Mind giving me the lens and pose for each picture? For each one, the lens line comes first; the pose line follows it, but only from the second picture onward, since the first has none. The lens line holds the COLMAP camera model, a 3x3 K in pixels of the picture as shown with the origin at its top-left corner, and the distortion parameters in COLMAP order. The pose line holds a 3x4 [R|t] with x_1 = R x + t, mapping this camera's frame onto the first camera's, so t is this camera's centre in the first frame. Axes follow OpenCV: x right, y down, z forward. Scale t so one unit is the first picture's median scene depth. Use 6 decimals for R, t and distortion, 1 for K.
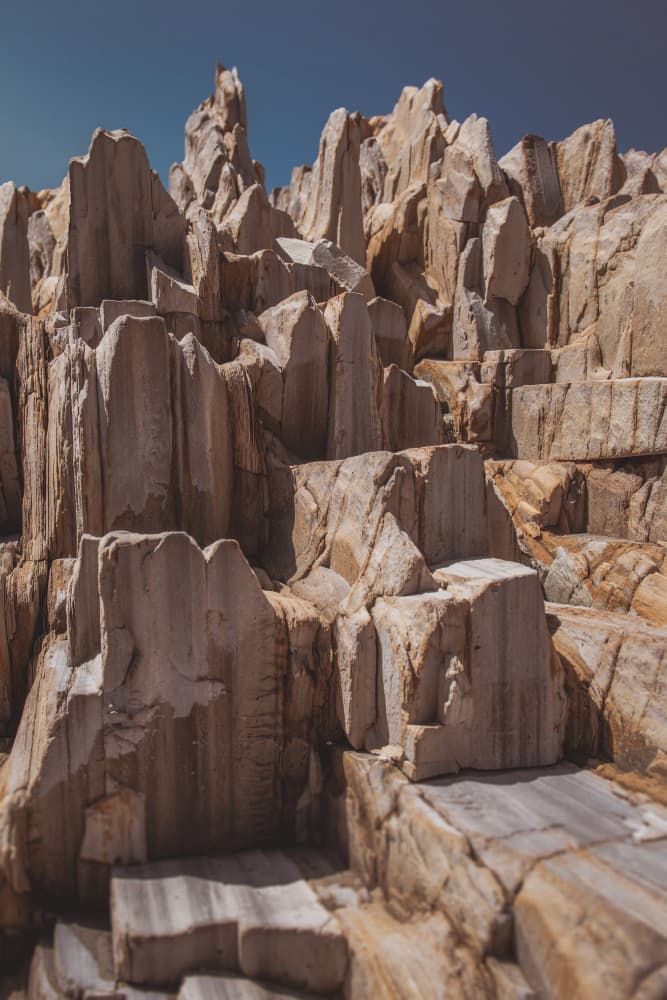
lens RADIAL K [[1410.7, 0, 335.3], [0, 1410.7, 492.3], [0, 0, 1]] dist [-0.100647, 0.000000]
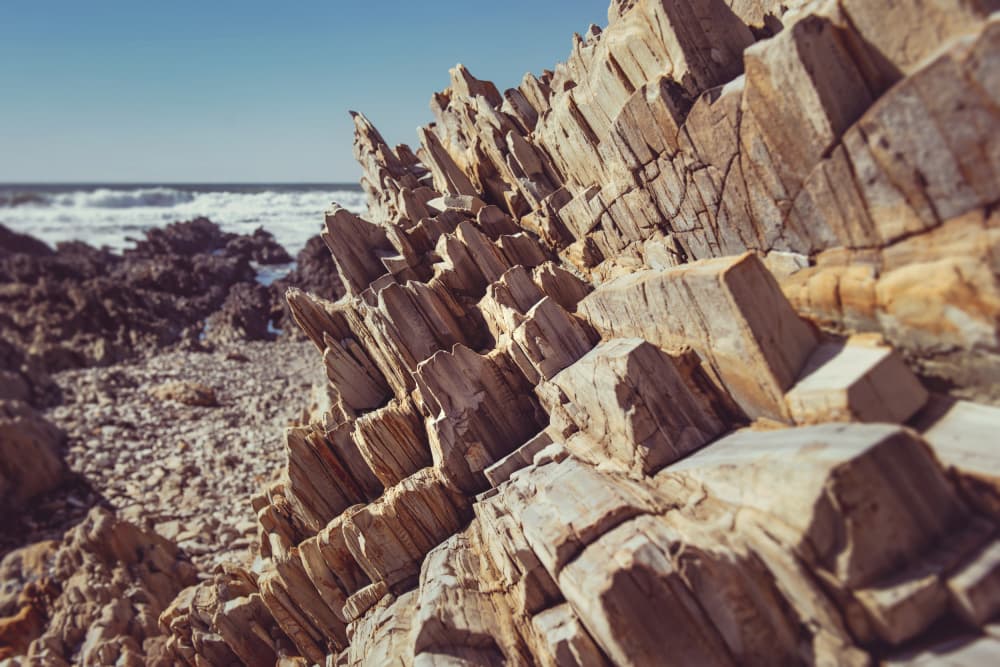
lens RADIAL K [[1410.7, 0, 501.7], [0, 1410.7, 336.4], [0, 0, 1]] dist [-0.100647, 0.000000]
pose [[0.841645, -0.526394, -0.120596, 0.238286], [0.528471, 0.848788, -0.016689, 0.080339], [0.111146, -0.049685, 0.992561, -1.202432]]
